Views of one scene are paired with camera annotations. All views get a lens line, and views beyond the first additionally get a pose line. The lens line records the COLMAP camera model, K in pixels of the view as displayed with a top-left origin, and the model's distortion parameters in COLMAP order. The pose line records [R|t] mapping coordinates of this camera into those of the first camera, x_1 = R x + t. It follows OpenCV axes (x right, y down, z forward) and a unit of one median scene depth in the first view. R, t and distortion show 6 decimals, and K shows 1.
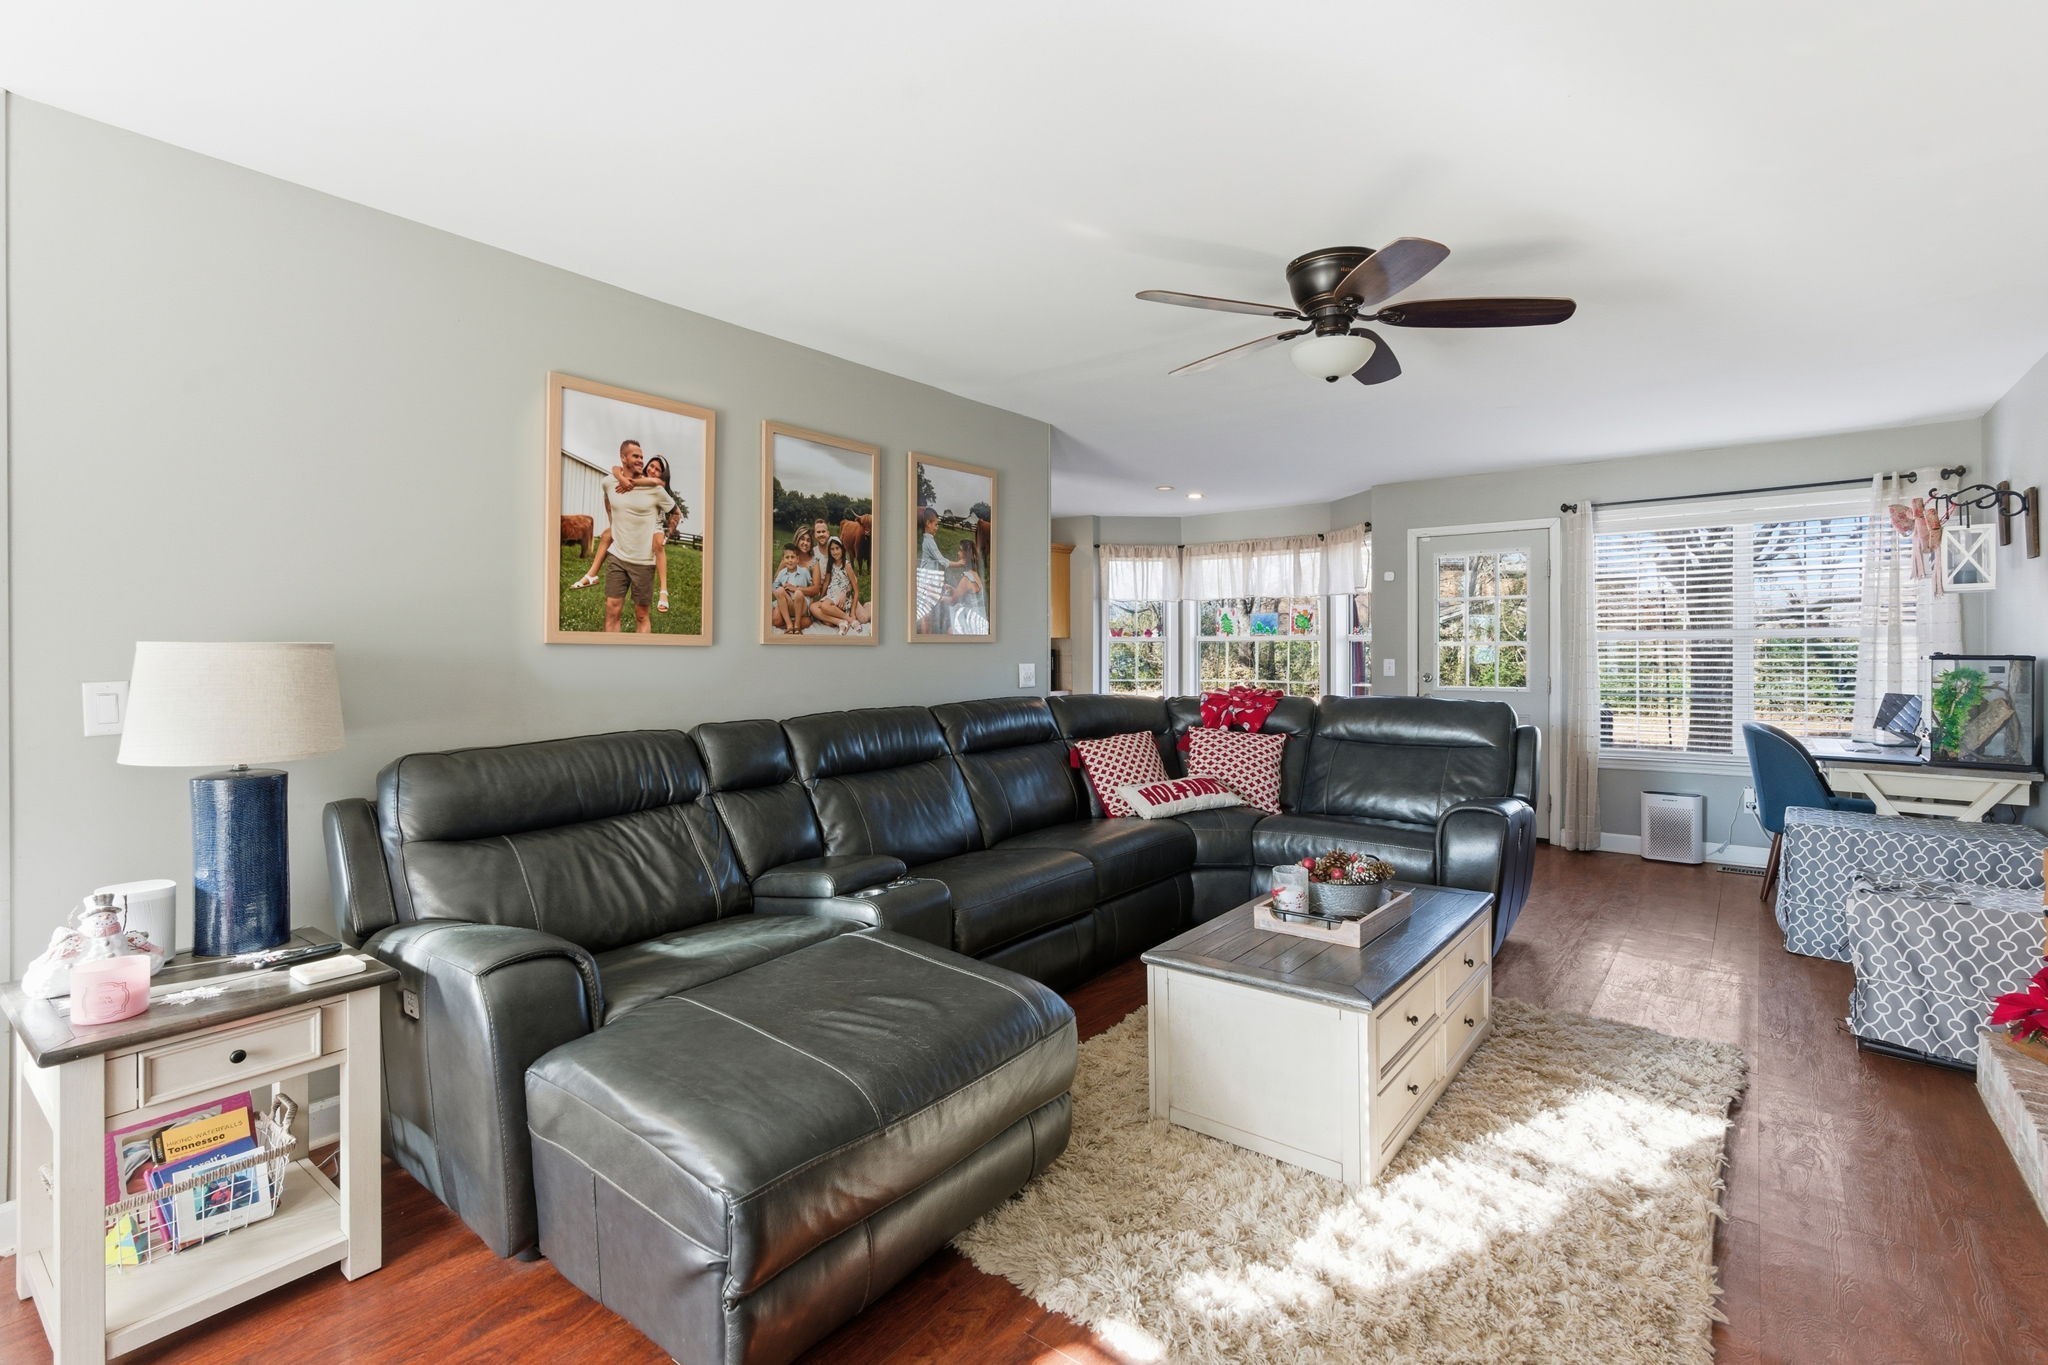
lens RADIAL K [[933.7, 0, 1032.4], [0, 933.7, 667.4], [0, 0, 1]] dist [-0.000491, 0.000068]
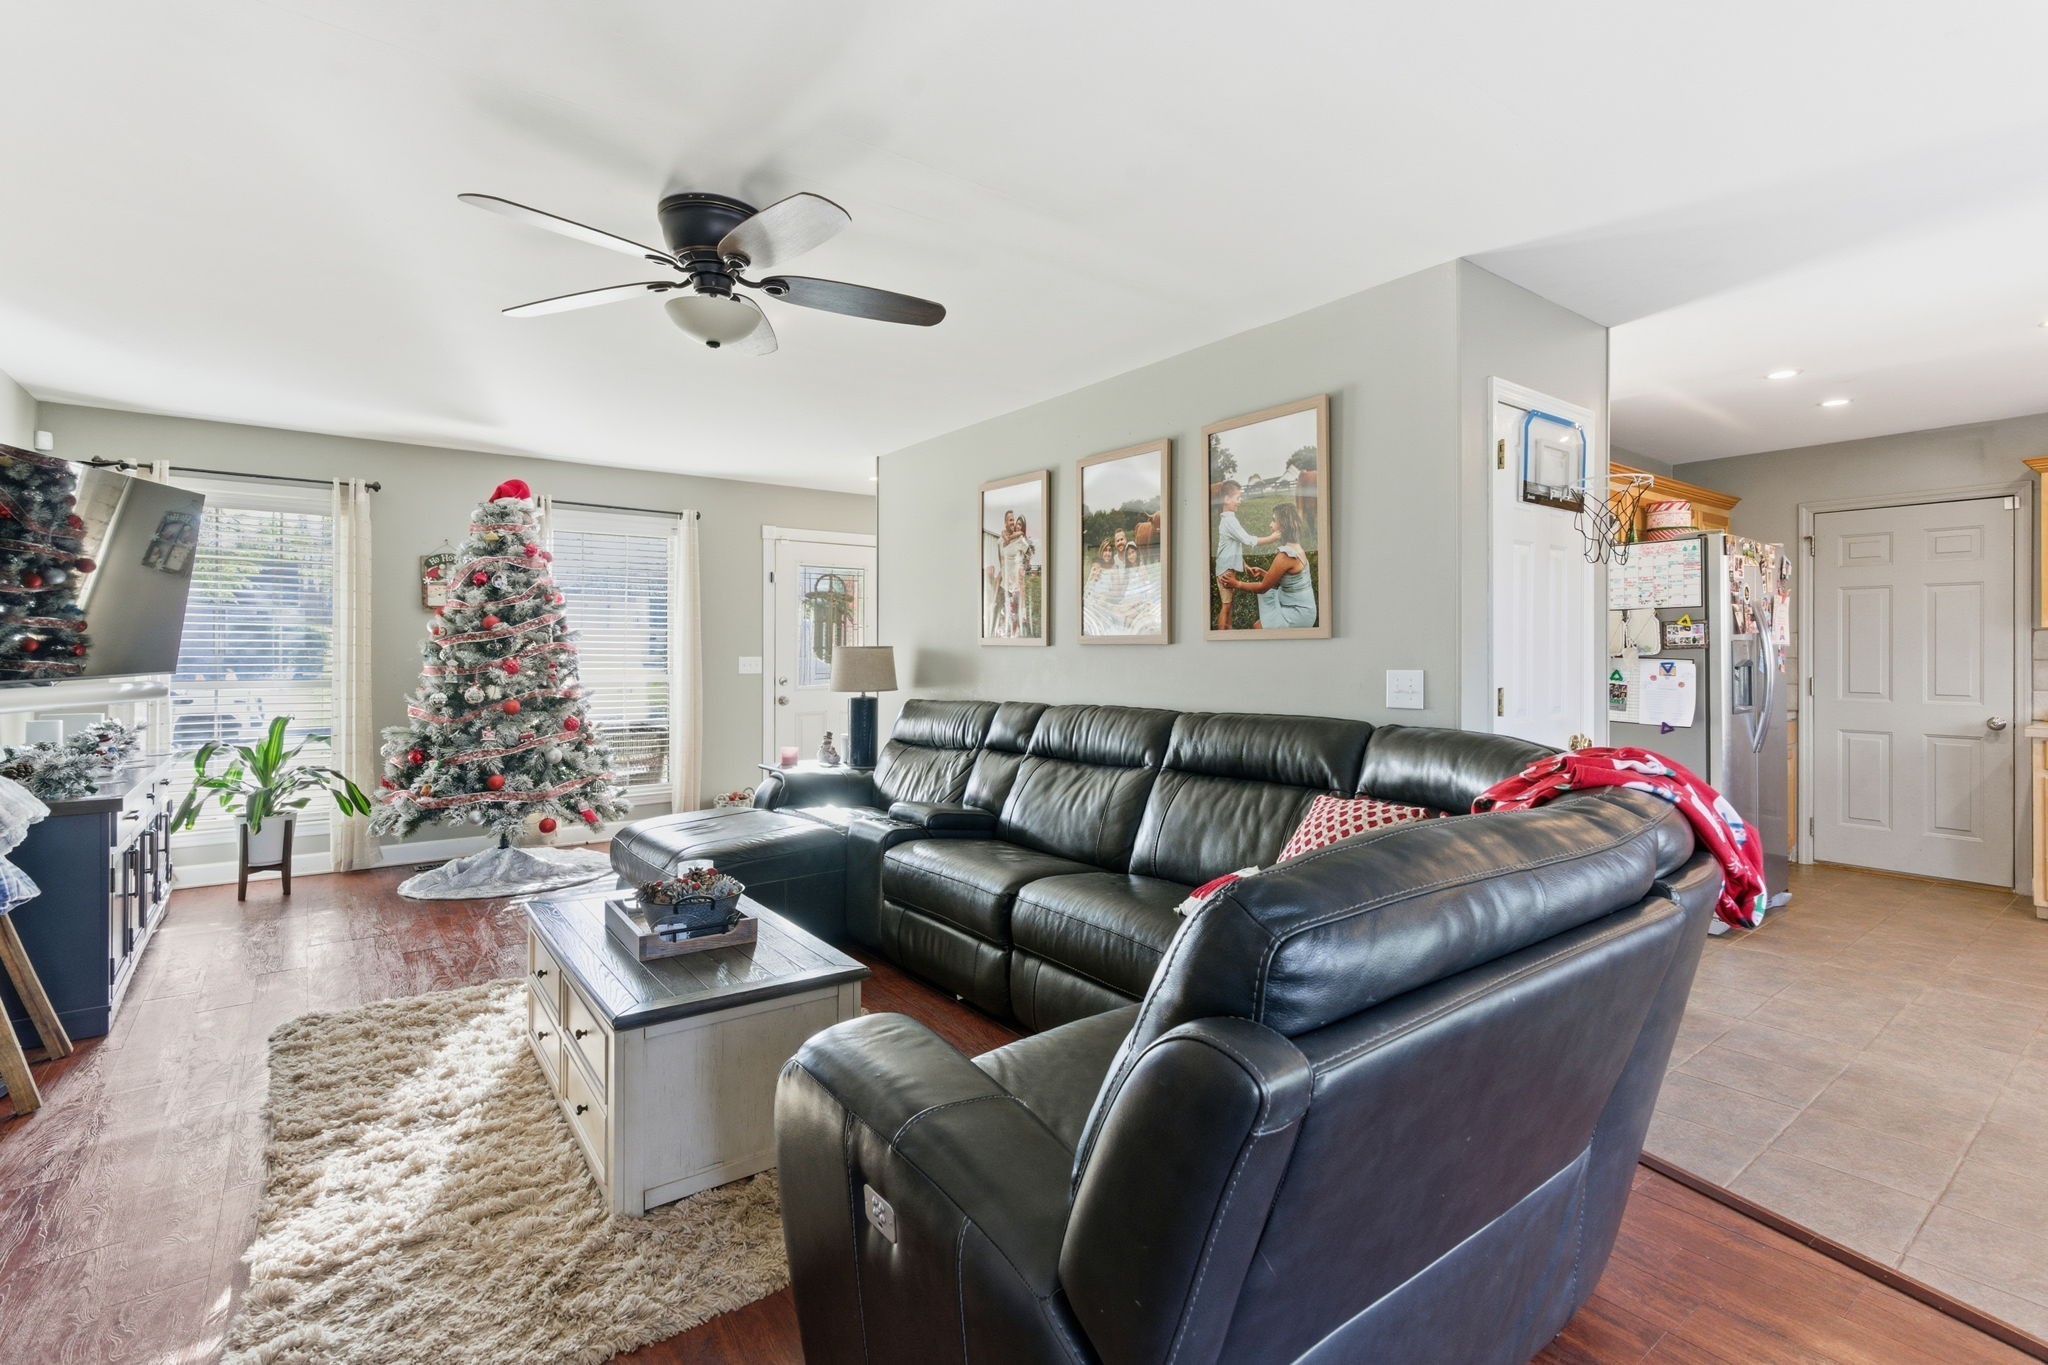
lens RADIAL K [[940.4, 0, 1017.3], [0, 940.4, 657.0], [0, 0, 1]] dist [-0.001048, 0.000004]
pose [[-0.262079, 0.004879, -0.965034, 0.754047], [-0.018142, 0.999786, 0.009982, -0.016036], [0.964876, 0.020124, -0.261934, 1.028289]]
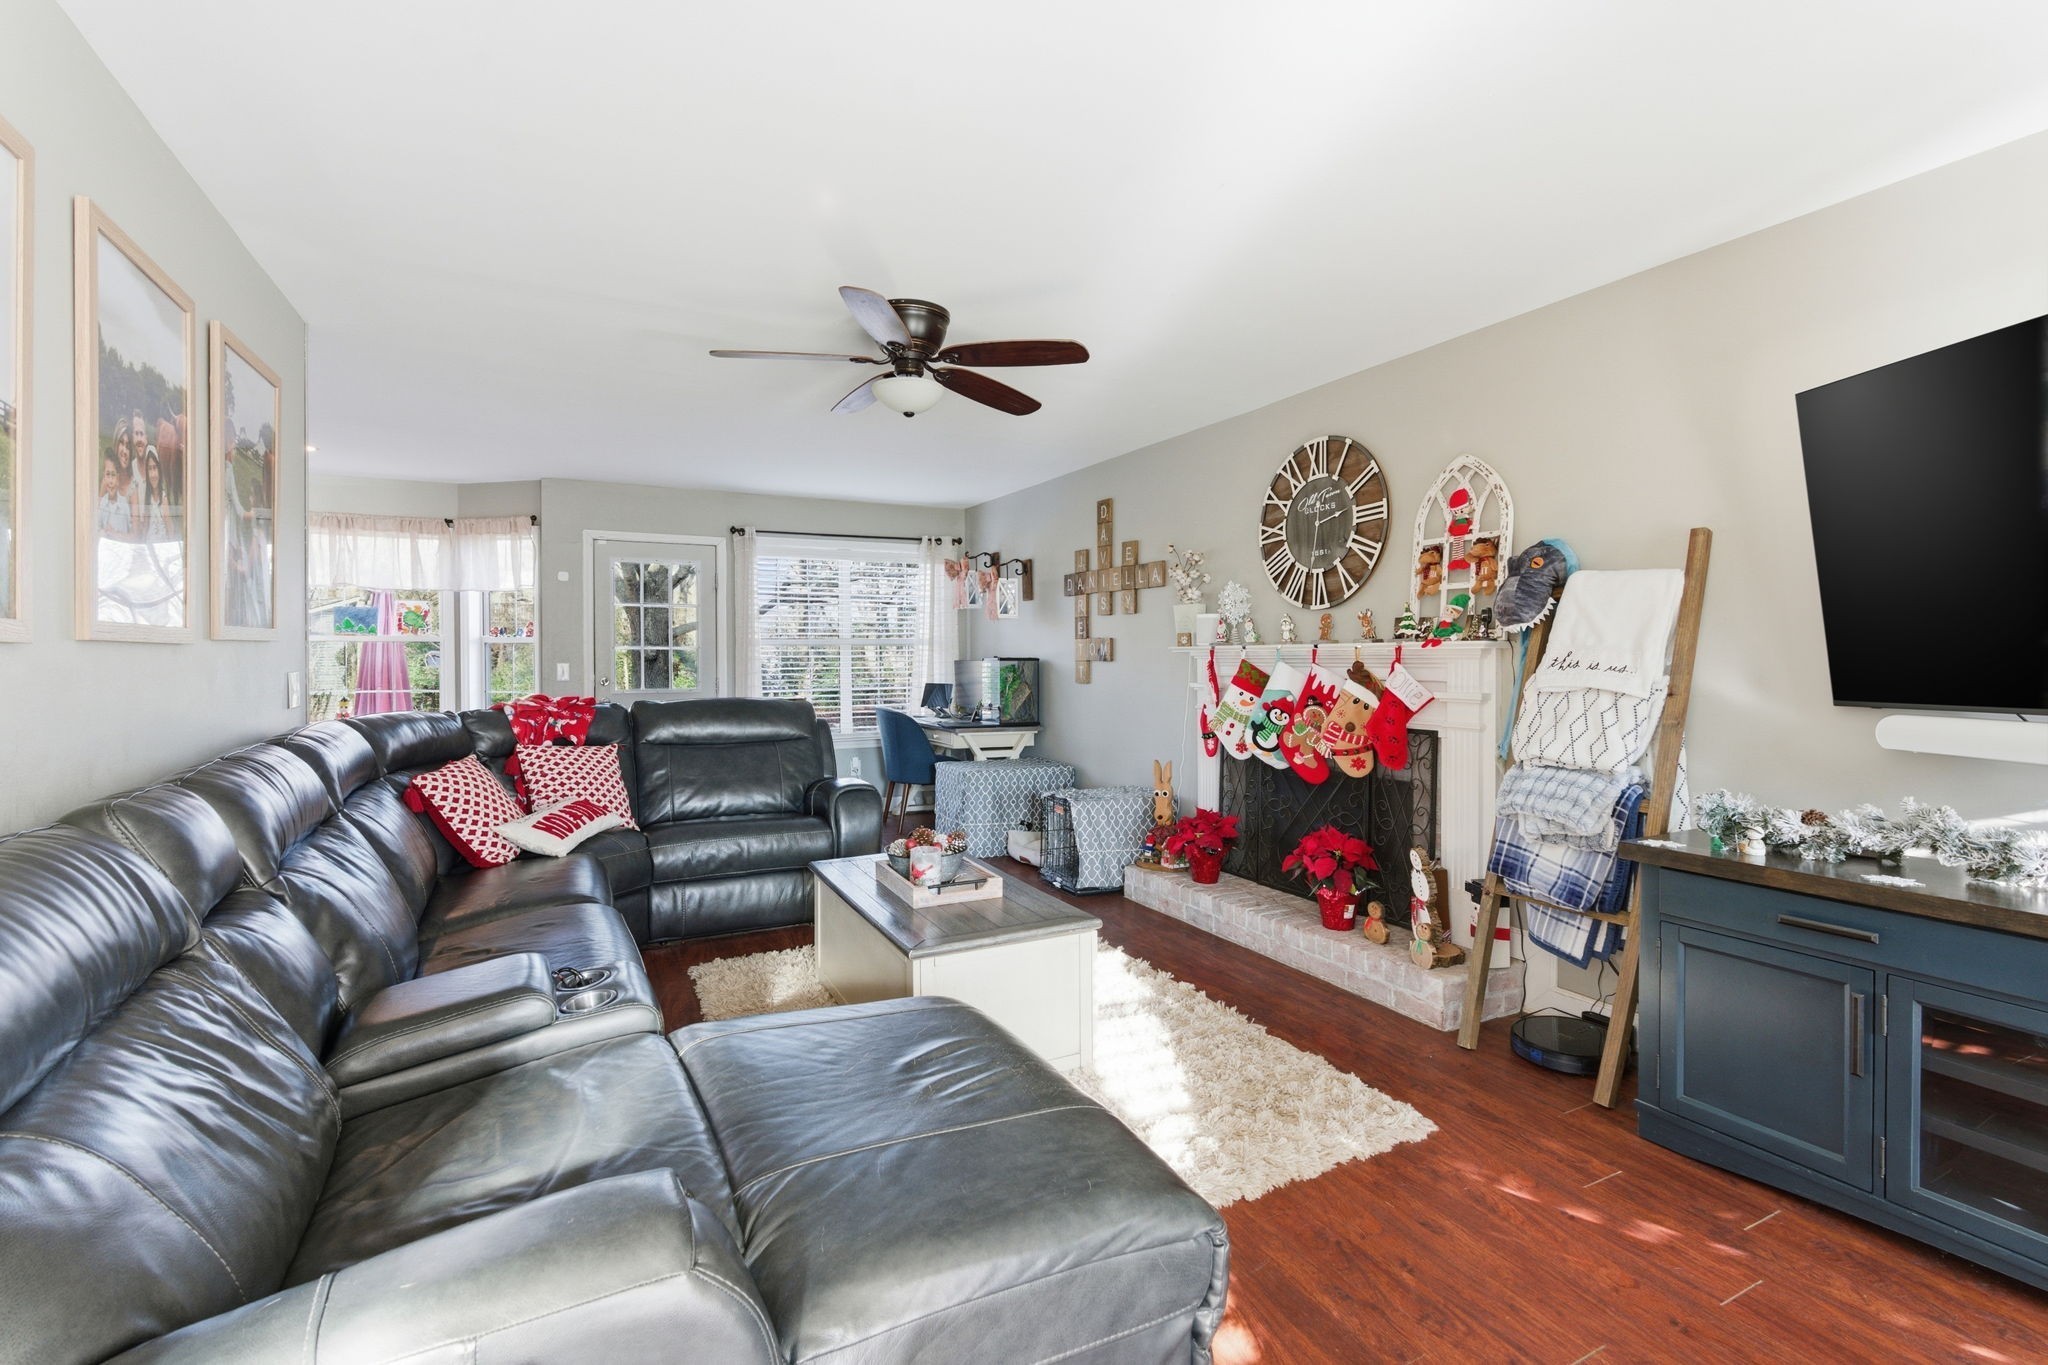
lens RADIAL K [[927.9, 0, 1024.0], [0, 927.9, 682.5], [0, 0, 1]] dist [0.000019, 0.000096]
pose [[0.424826, -0.025906, 0.904904, -0.437099], [0.014523, 0.999657, 0.021801, -0.004576], [-0.905158, 0.003881, 0.425057, 0.268743]]
